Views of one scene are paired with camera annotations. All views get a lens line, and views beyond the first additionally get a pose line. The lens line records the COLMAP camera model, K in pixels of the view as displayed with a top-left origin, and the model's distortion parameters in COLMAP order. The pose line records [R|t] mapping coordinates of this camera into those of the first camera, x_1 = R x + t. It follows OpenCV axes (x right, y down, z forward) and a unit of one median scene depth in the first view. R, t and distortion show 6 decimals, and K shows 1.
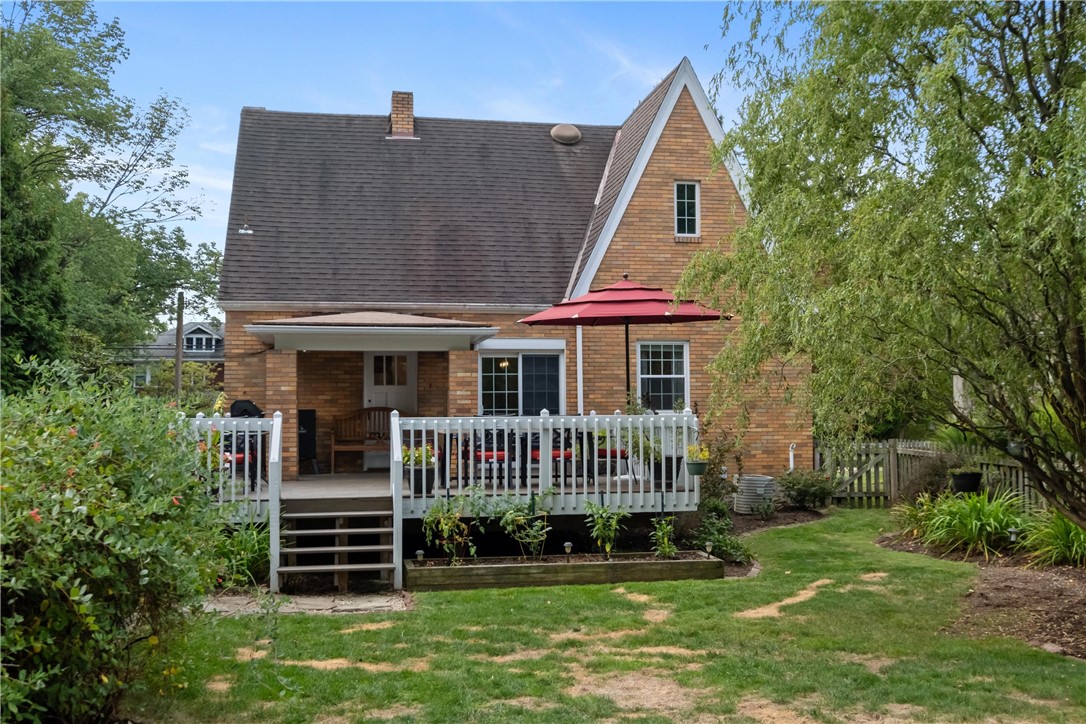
lens RADIAL K [[1113.0, 0, 541.5], [0, 1113.0, 365.3], [0, 0, 1]] dist [-0.013016, 0.000000]
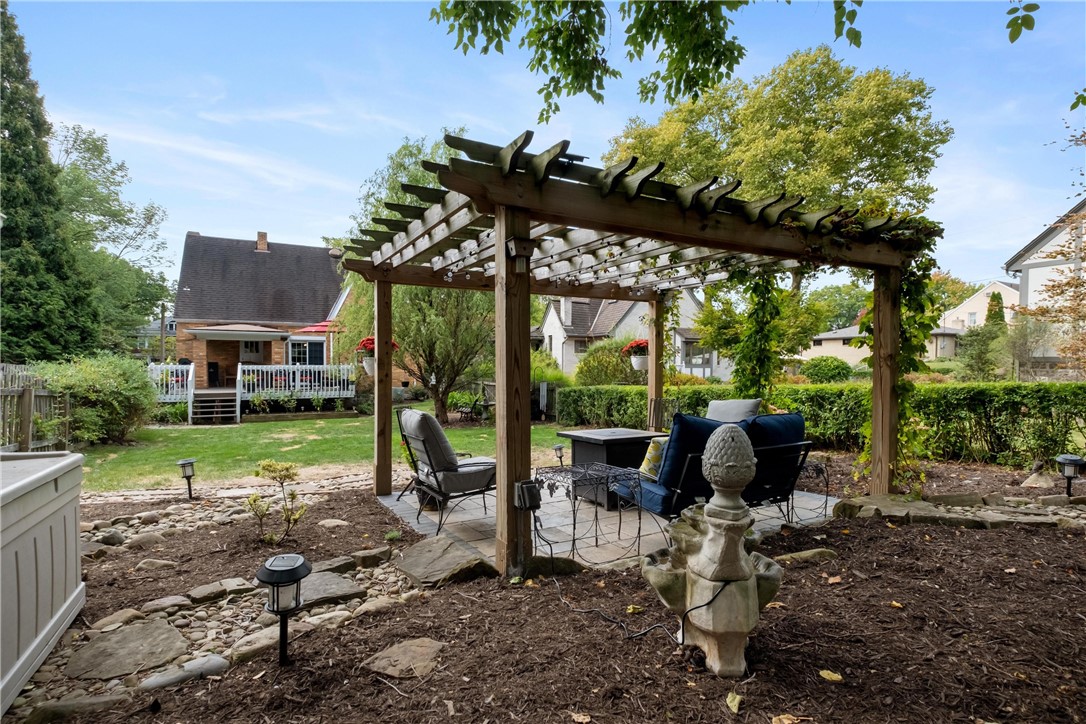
lens RADIAL K [[561.0, 0, 563.9], [0, 561.0, 373.0], [0, 0, 1]] dist [0.003246, -0.006148]
pose [[0.956714, 0.005043, 0.290985, 0.198758], [-0.021591, 0.998324, 0.053685, -0.023554], [-0.290226, -0.057644, 0.955220, -0.506818]]
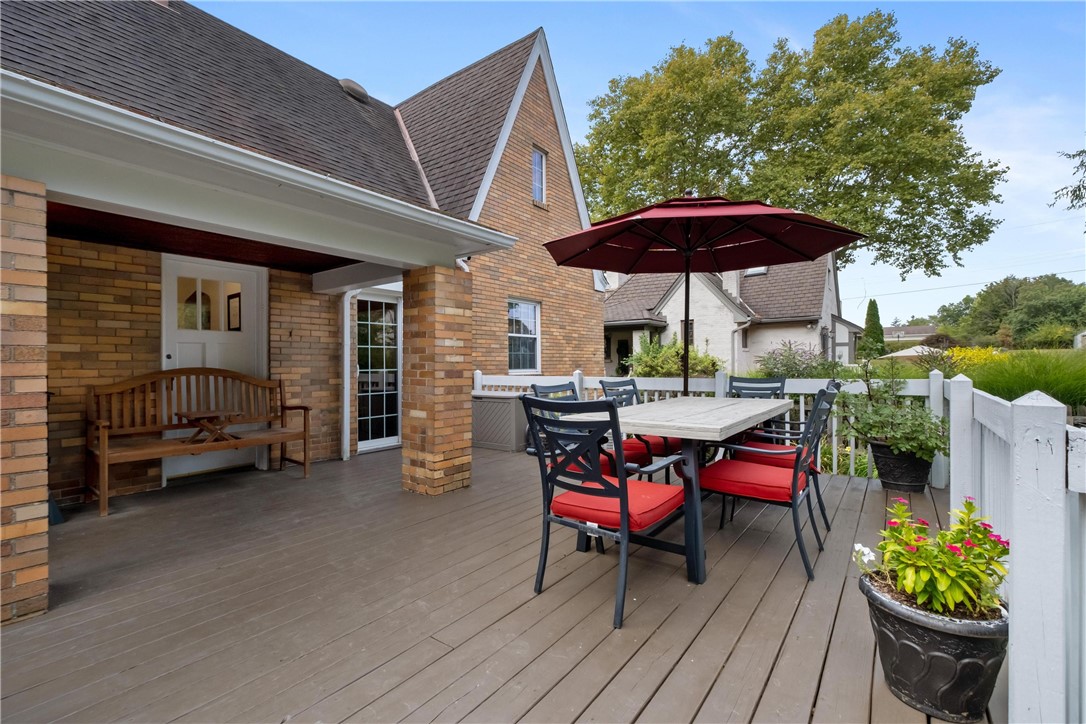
lens RADIAL K [[479.1, 0, 542.5], [0, 479.1, 359.4], [0, 0, 1]] dist [-0.010416, 0.001158]
pose [[0.717586, 0.007215, 0.696433, -0.208719], [-0.025354, 0.999554, 0.015768, 0.028082], [-0.696008, -0.028972, 0.717449, 0.791303]]
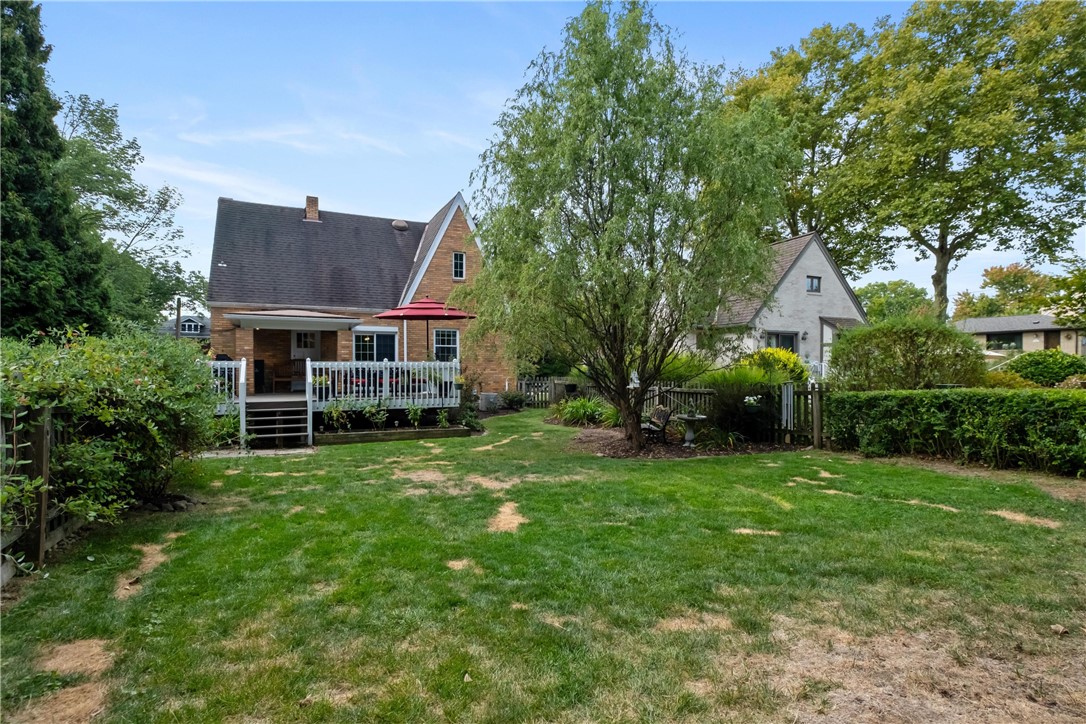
lens RADIAL K [[561.0, 0, 544.5], [0, 561.0, 370.3], [0, 0, 1]] dist [0.003246, -0.006148]
pose [[0.964325, 0.004823, 0.264678, 0.009305], [-0.015980, 0.999071, 0.040016, 0.011934], [-0.264239, -0.042818, 0.963506, -0.072788]]
